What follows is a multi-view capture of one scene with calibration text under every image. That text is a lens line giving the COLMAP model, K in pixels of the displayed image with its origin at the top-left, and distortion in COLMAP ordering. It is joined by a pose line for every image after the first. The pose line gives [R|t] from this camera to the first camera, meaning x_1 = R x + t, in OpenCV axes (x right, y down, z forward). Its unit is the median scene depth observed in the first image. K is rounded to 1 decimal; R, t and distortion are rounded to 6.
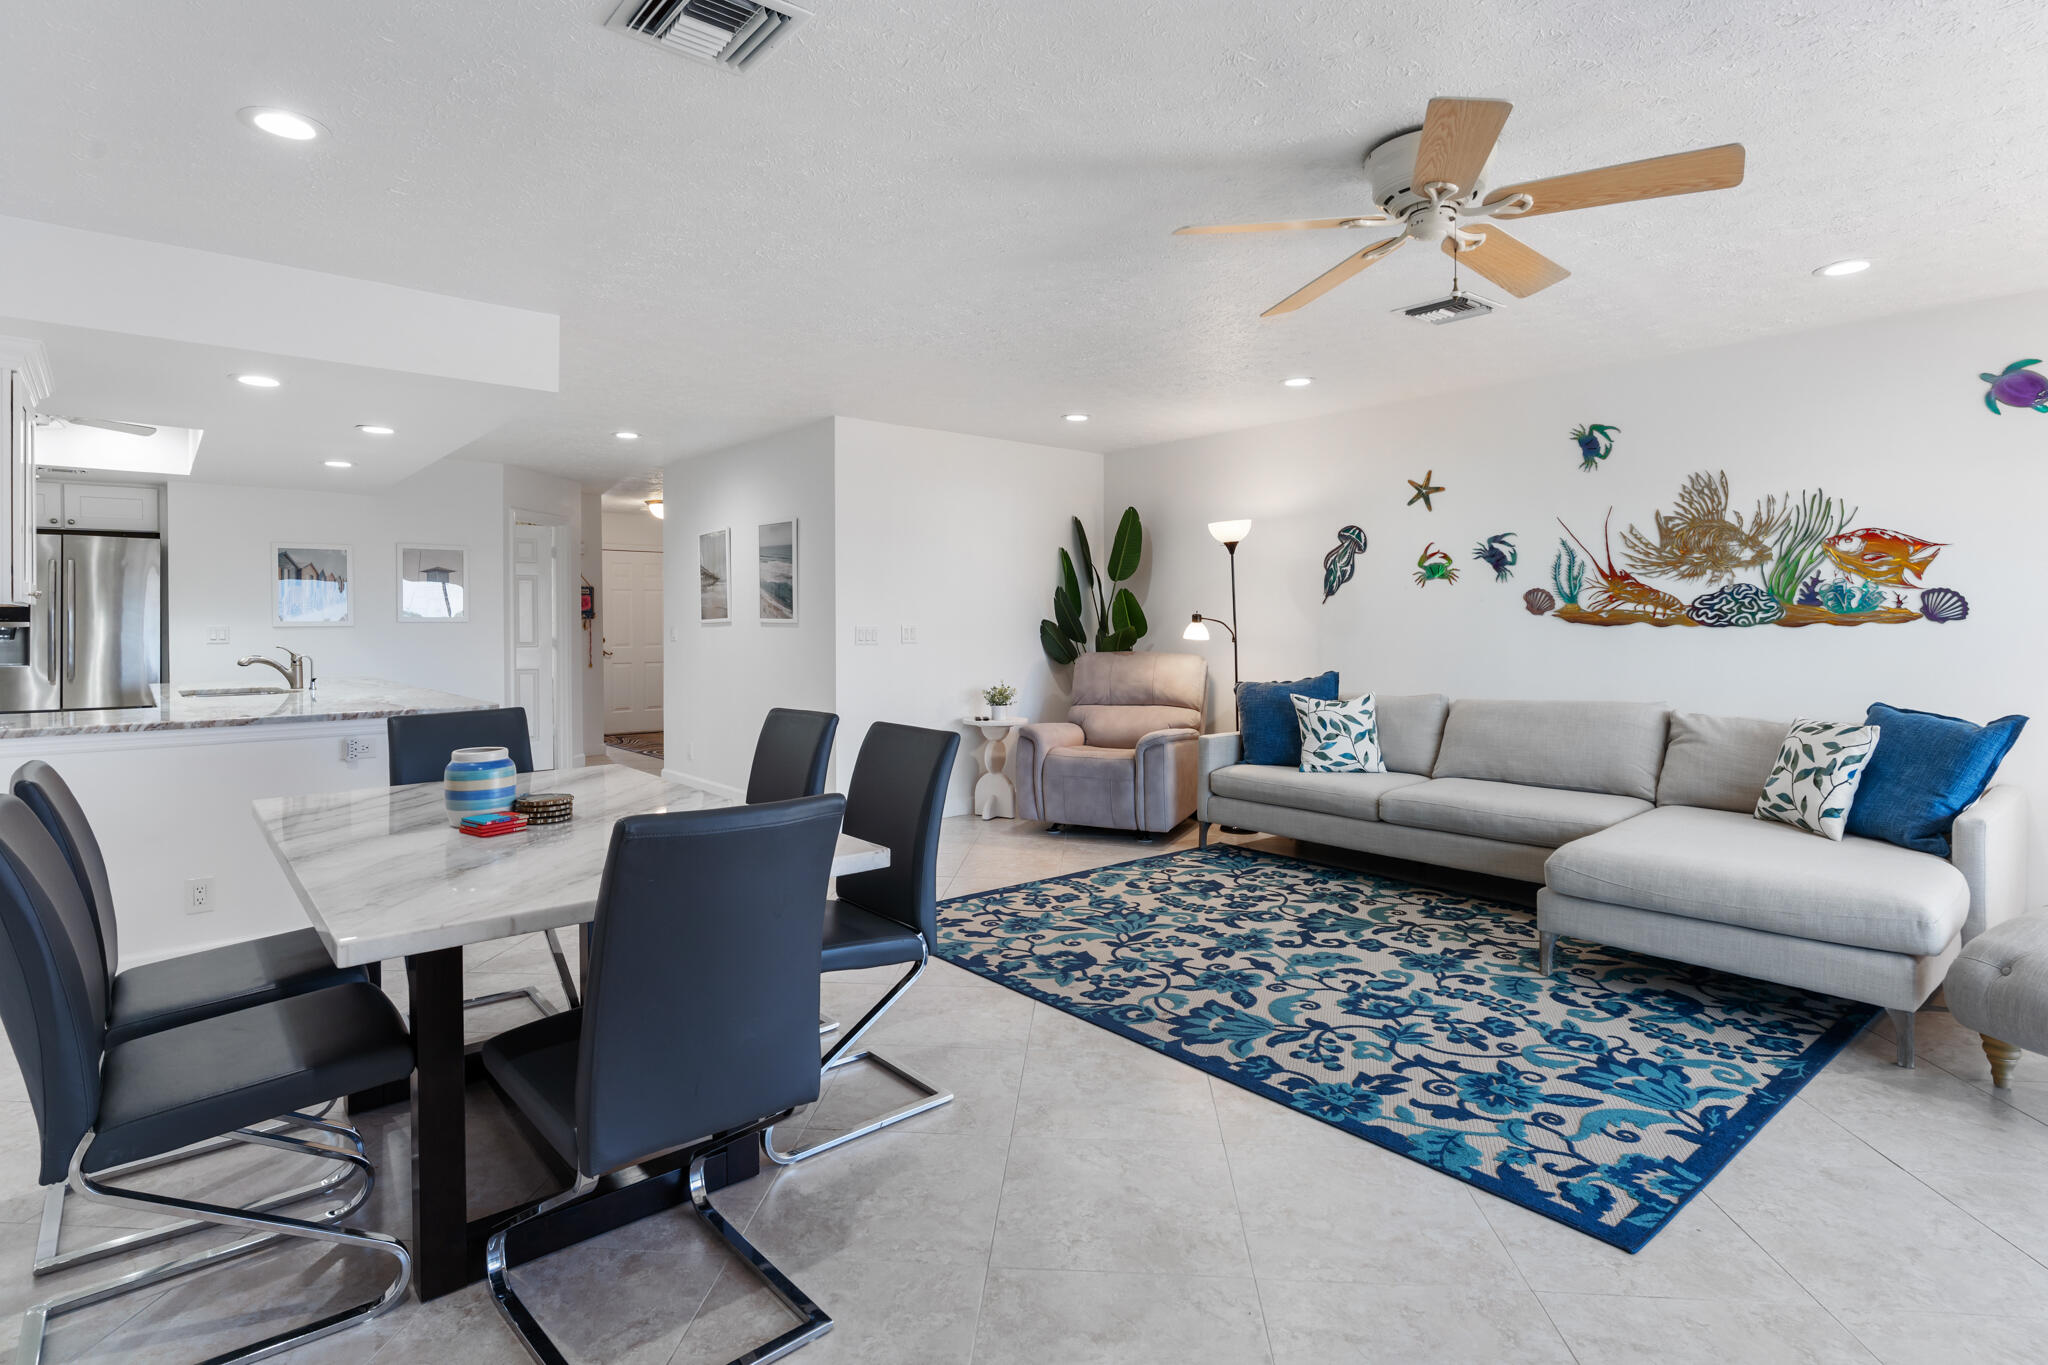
lens RADIAL K [[1034.6, 0, 1001.4], [0, 1034.6, 633.7], [0, 0, 1]] dist [-0.006301, 0.002304]
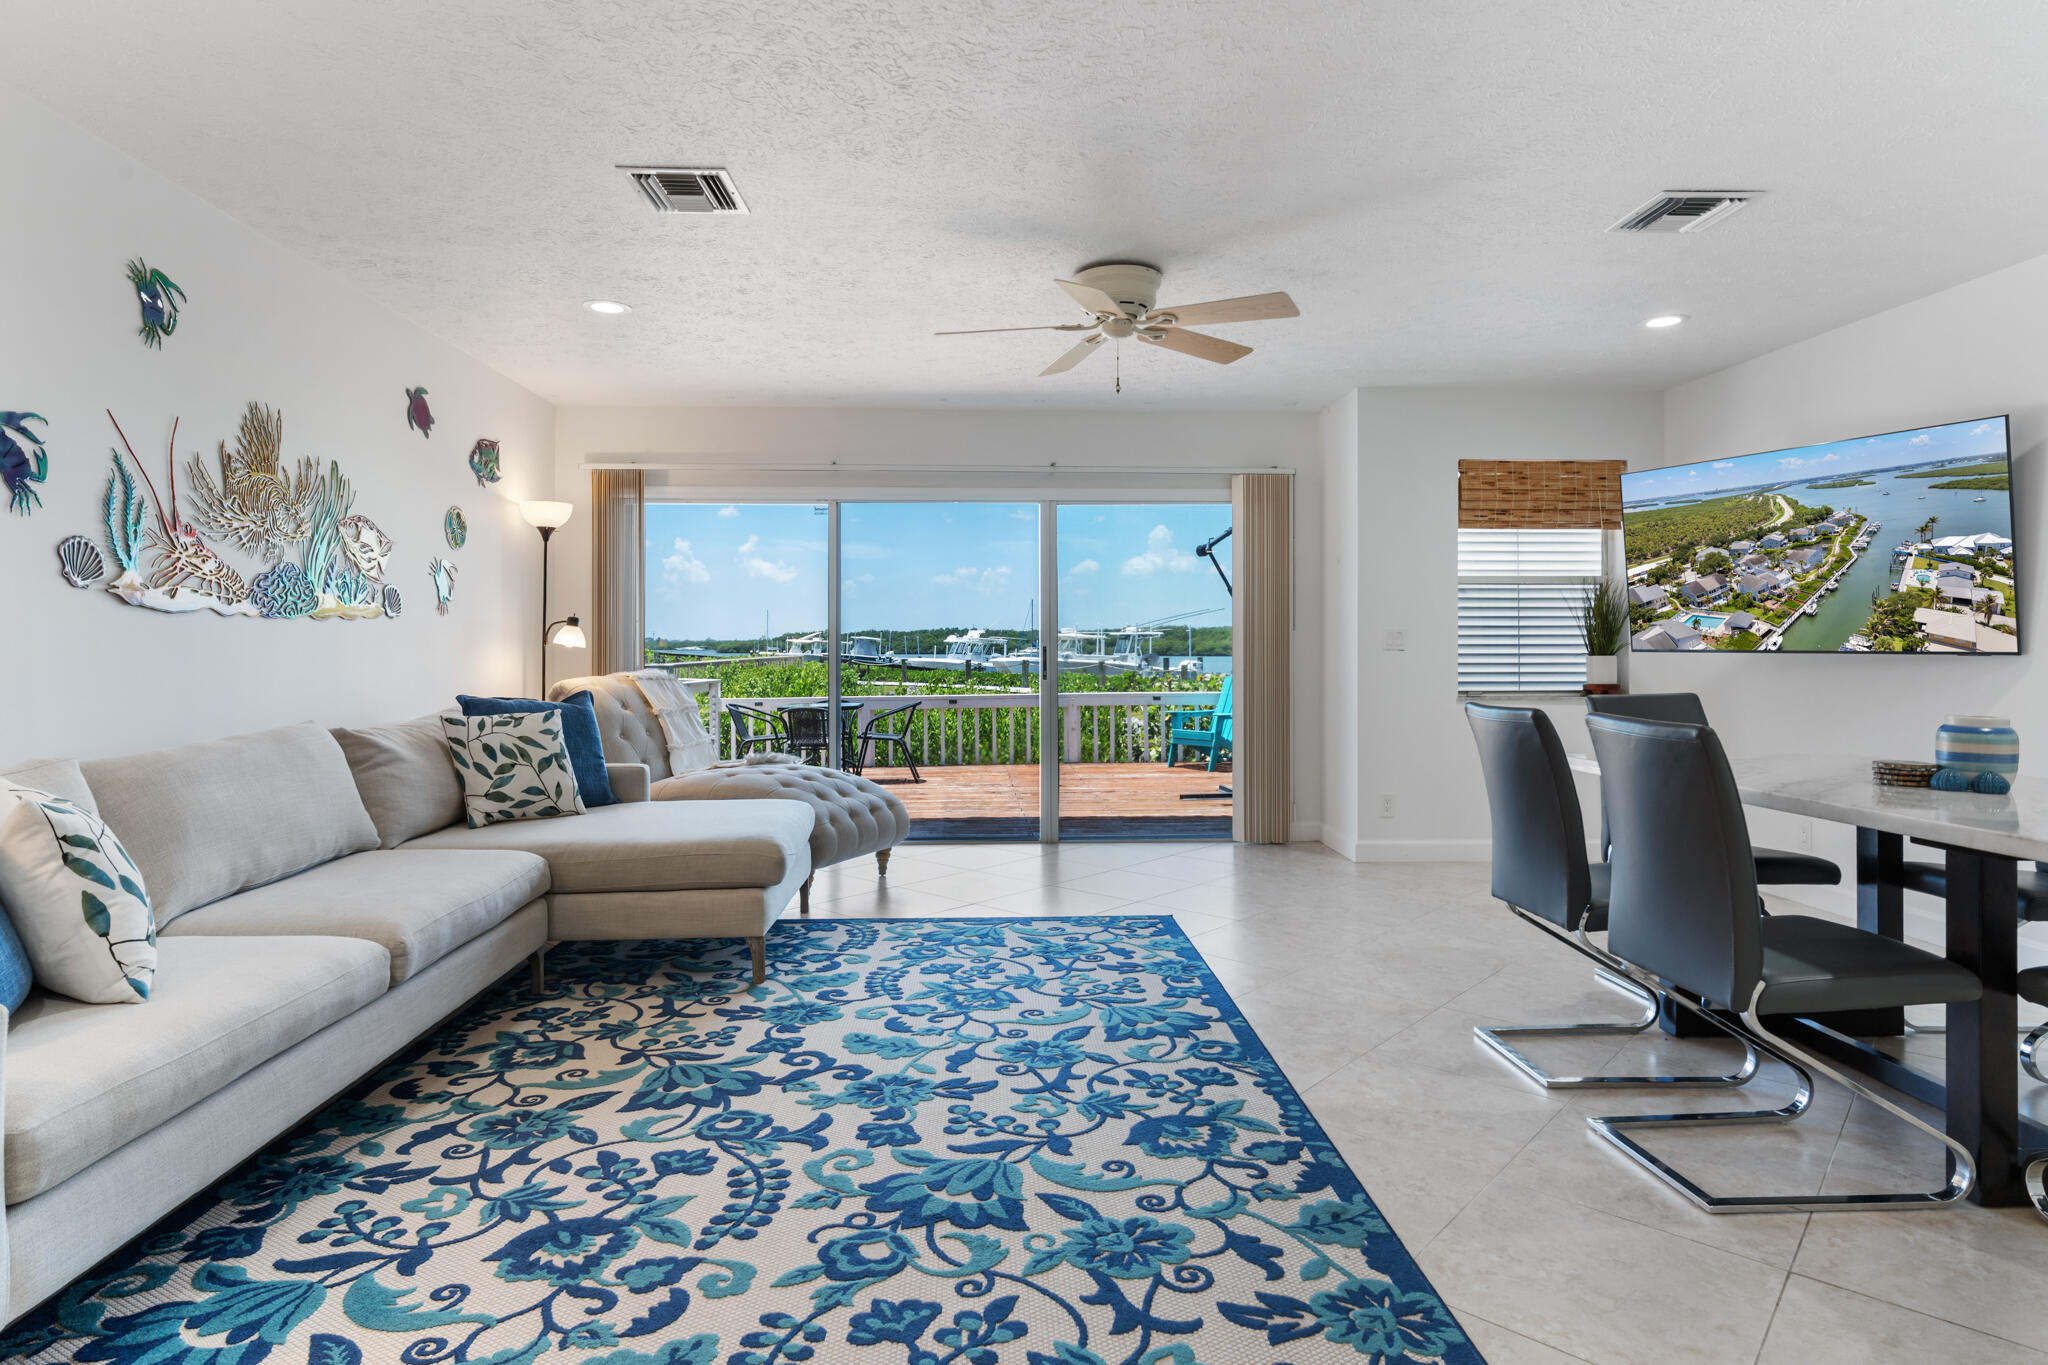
lens RADIAL K [[1097.8, 0, 1025.2], [0, 1097.8, 642.3], [0, 0, 1]] dist [0.004773, -0.000496]
pose [[-0.804204, 0.006115, 0.594322, -0.237901], [0.010074, 0.999944, 0.003343, 0.015456], [-0.594268, 0.008675, -0.804220, 1.467445]]
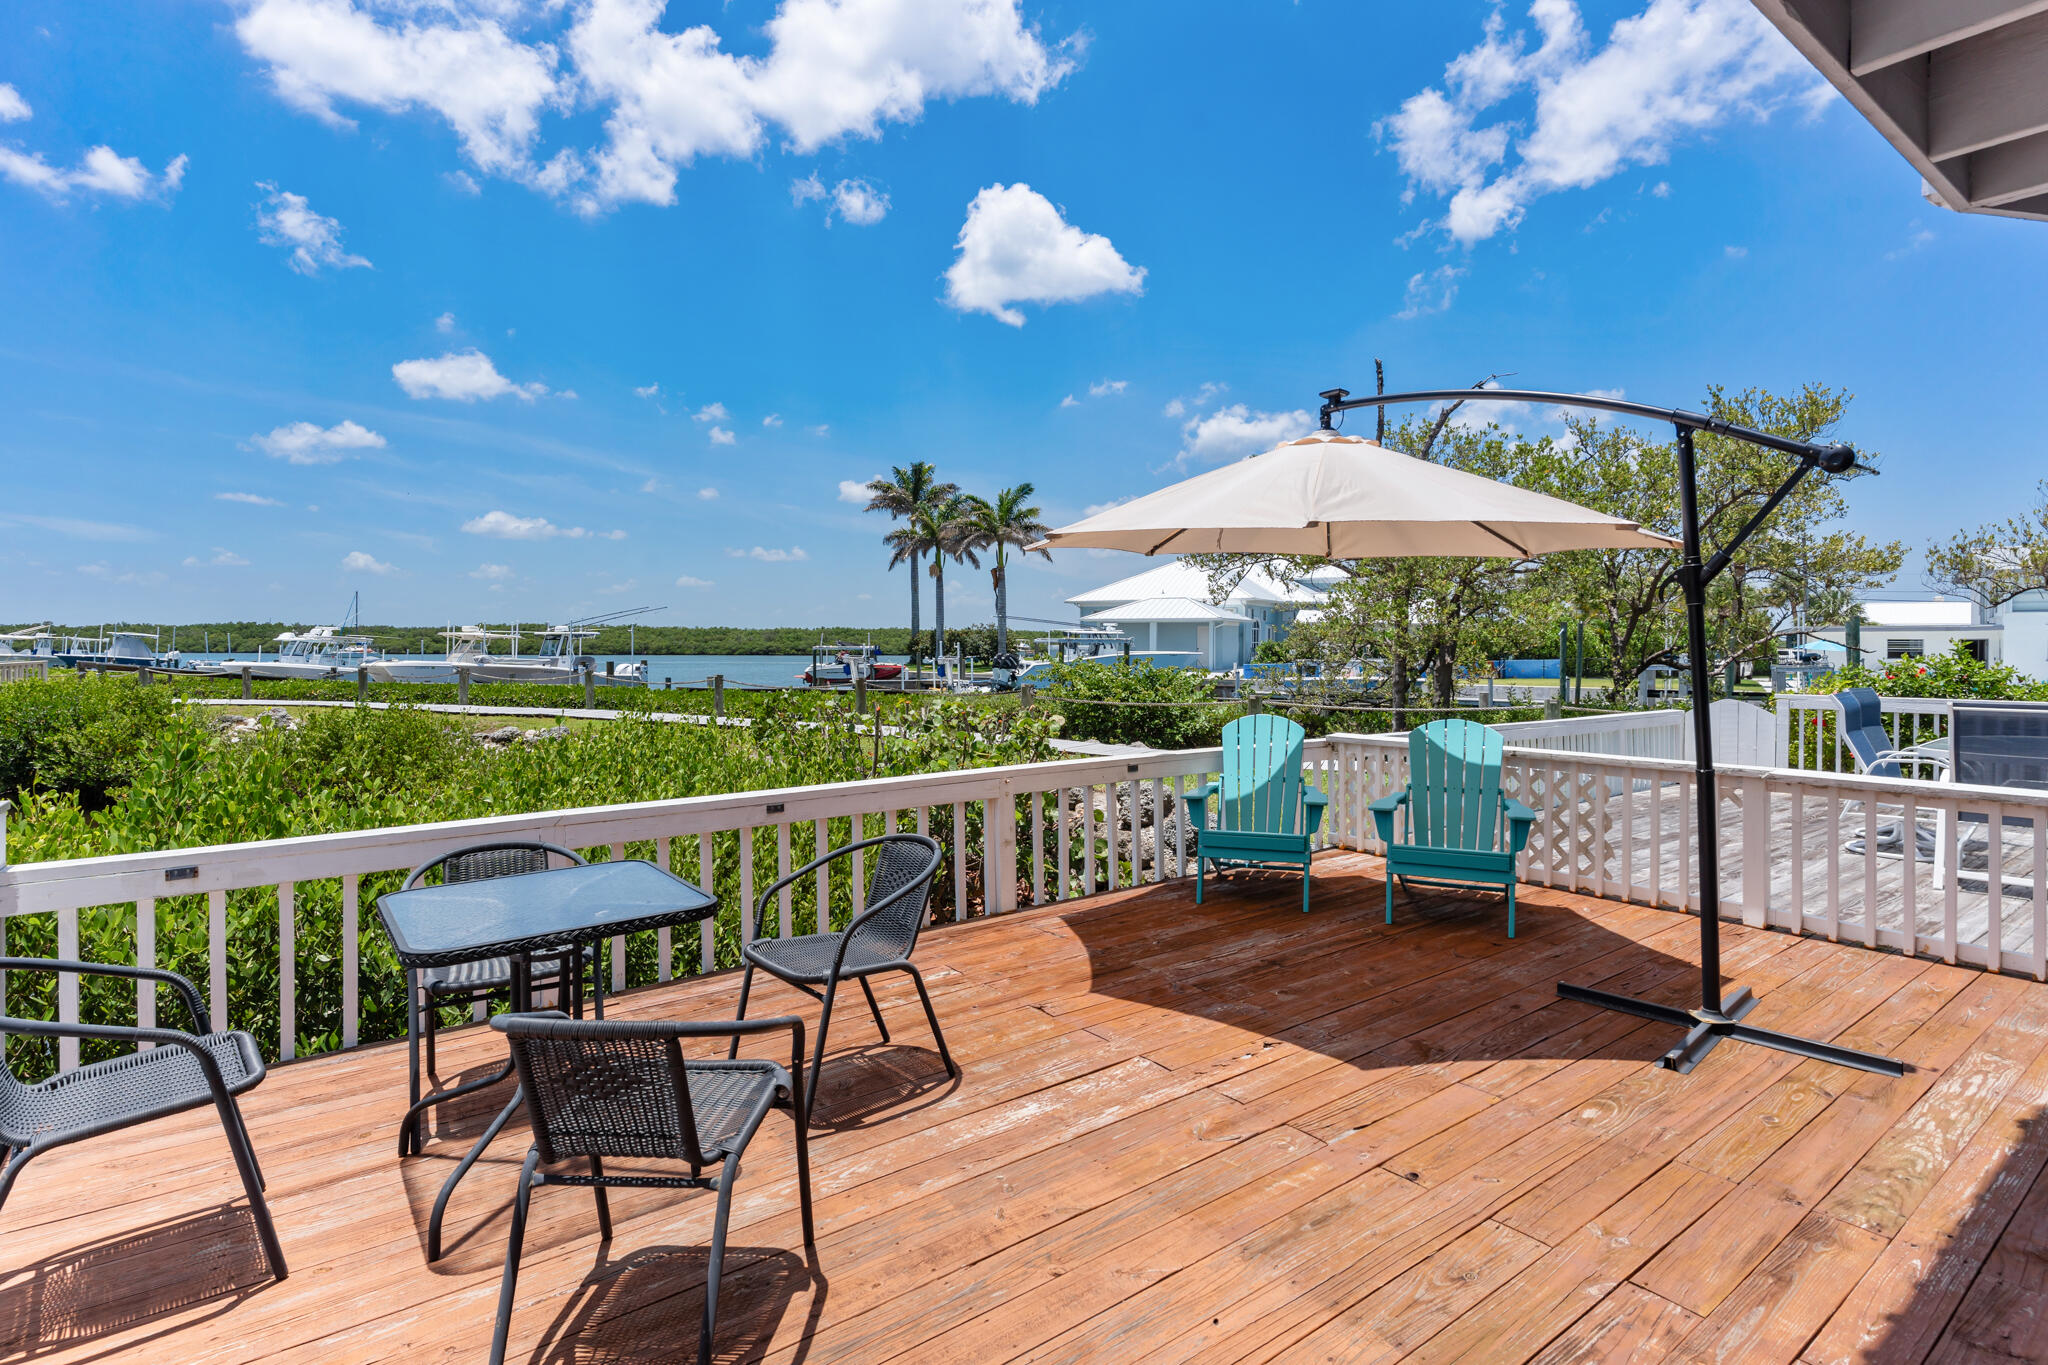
lens RADIAL K [[991.3, 0, 998.3], [0, 991.3, 666.8], [0, 0, 1]] dist [0.002783, -0.000340]
pose [[-0.998868, -0.001840, 0.047541, 1.221239], [-0.000329, 0.999495, 0.031779, -0.008562], [-0.047576, 0.031727, -0.998364, 0.415043]]
